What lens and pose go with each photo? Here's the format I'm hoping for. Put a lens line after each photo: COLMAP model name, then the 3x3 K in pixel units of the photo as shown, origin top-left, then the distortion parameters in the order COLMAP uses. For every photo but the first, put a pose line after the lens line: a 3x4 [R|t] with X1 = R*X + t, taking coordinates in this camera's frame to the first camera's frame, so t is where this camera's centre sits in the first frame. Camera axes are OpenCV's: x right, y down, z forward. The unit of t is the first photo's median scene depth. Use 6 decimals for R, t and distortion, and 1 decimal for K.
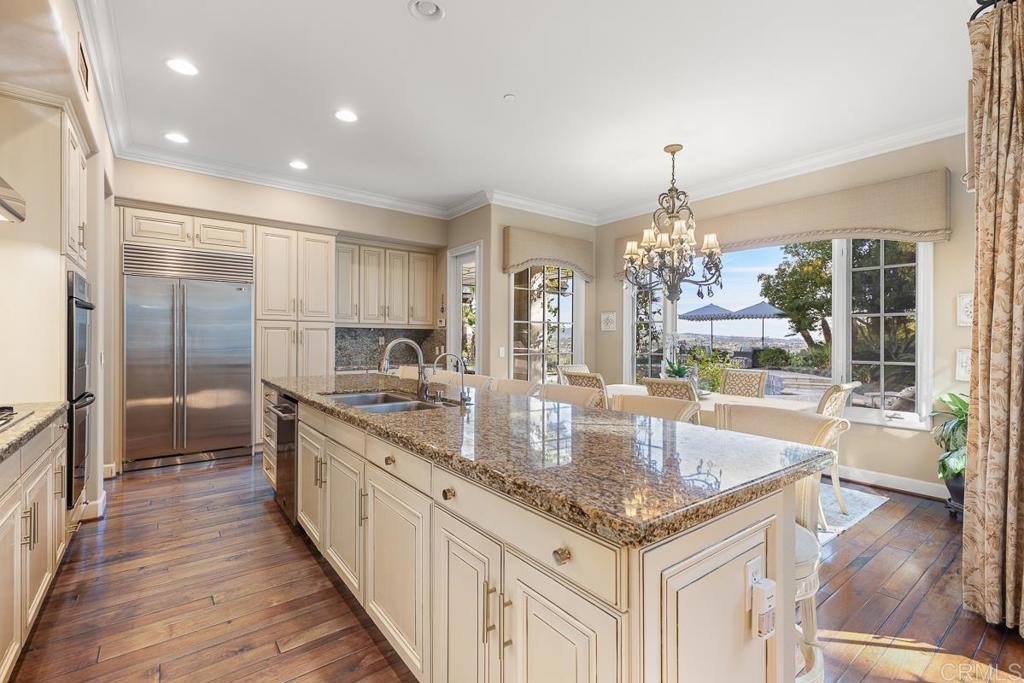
lens RADIAL K [[460.2, 0, 516.0], [0, 460.2, 335.7], [0, 0, 1]] dist [0.003700, -0.000096]
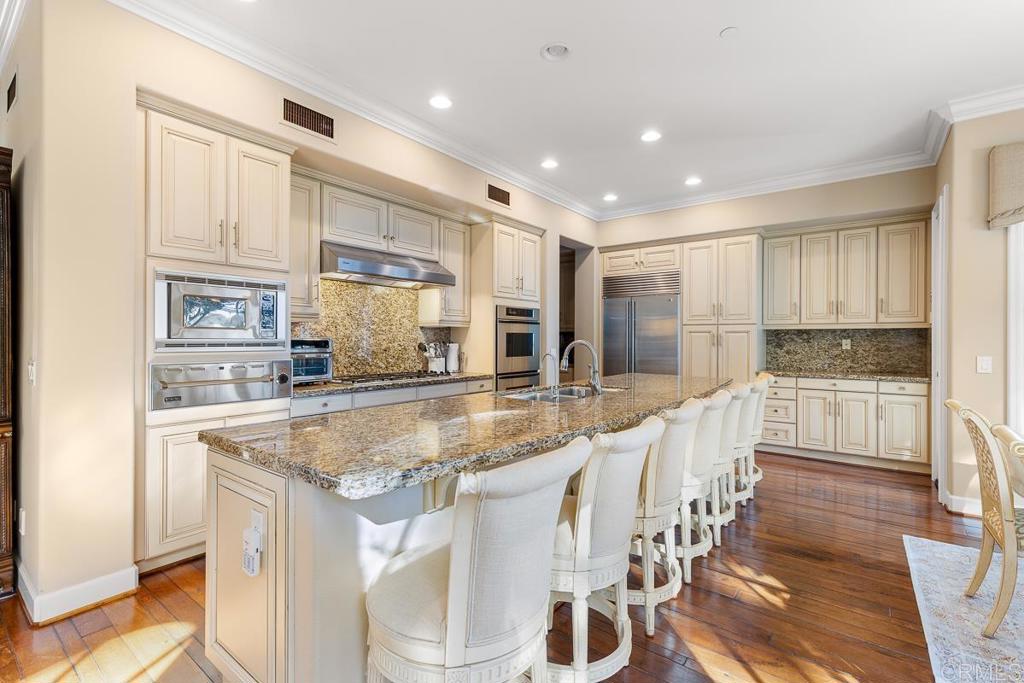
lens RADIAL K [[452.6, 0, 512.0], [0, 452.6, 341.5], [0, 0, 1]] dist [-0.000061, -0.000107]
pose [[0.251294, -0.000163, -0.967911, 0.353356], [0.005202, 0.999986, 0.001182, 0.002590], [0.967897, -0.005332, 0.251291, 0.248874]]
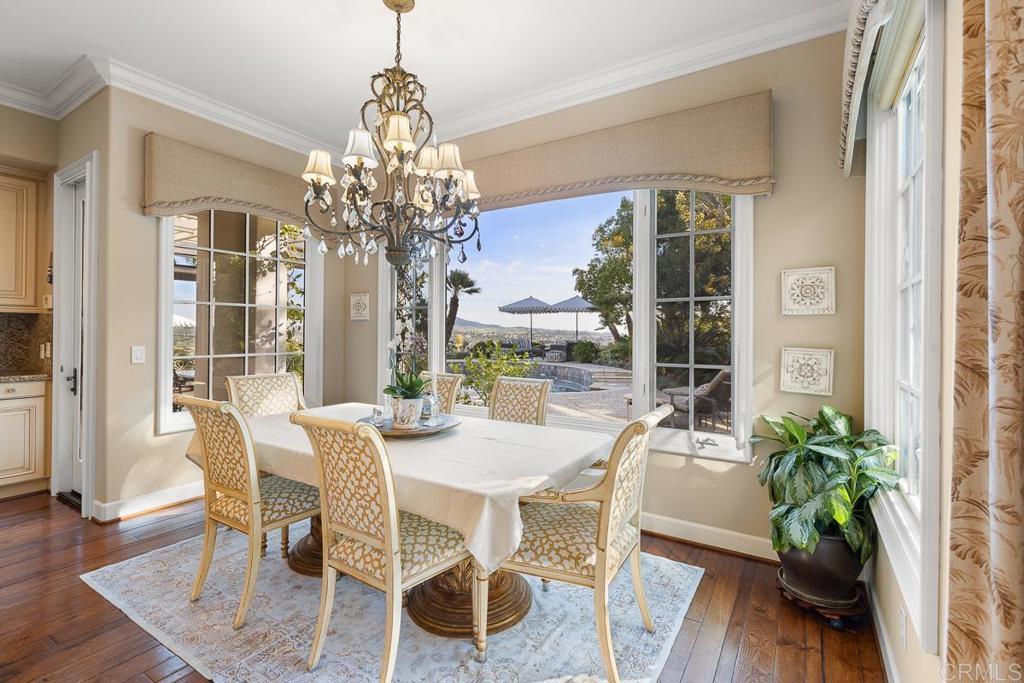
lens RADIAL K [[464.8, 0, 515.2], [0, 464.8, 328.7], [0, 0, 1]] dist [0.002957, 0.000289]
pose [[0.939684, 0.005368, 0.342002, 0.195813], [-0.005271, 0.999985, -0.001212, 0.002778], [-0.342003, -0.000664, 0.939699, 0.280883]]
